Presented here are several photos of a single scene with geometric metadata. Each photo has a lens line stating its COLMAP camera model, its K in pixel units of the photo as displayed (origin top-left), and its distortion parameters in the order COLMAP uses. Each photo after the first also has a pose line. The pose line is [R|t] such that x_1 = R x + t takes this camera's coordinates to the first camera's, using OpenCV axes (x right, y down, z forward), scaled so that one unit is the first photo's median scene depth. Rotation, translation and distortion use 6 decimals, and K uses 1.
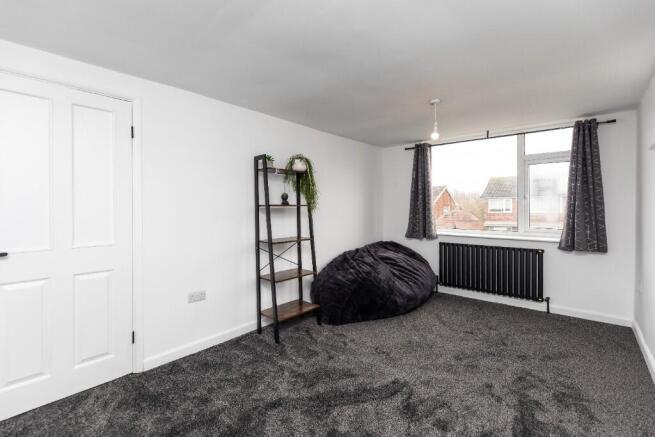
lens RADIAL K [[254.6, 0, 315.4], [0, 254.6, 215.0], [0, 0, 1]] dist [-0.000833, -0.000138]
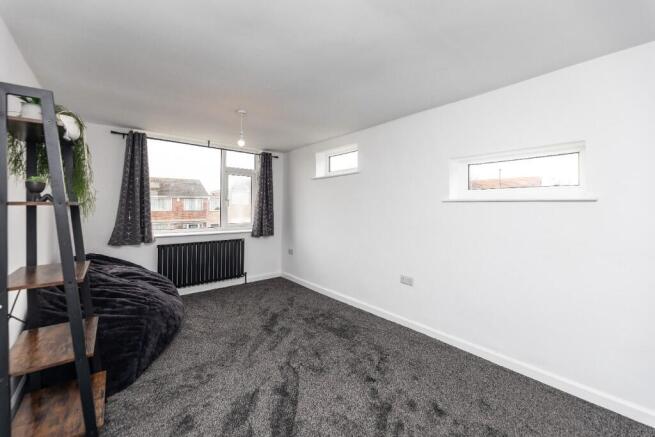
lens RADIAL K [[254.6, 0, 315.4], [0, 254.6, 215.0], [0, 0, 1]] dist [-0.000833, -0.000138]
pose [[0.240546, -0.024688, 0.970324, -0.327791], [0.021387, 0.999569, 0.020130, -0.010642], [-0.970402, 0.015910, 0.240970, 0.272812]]
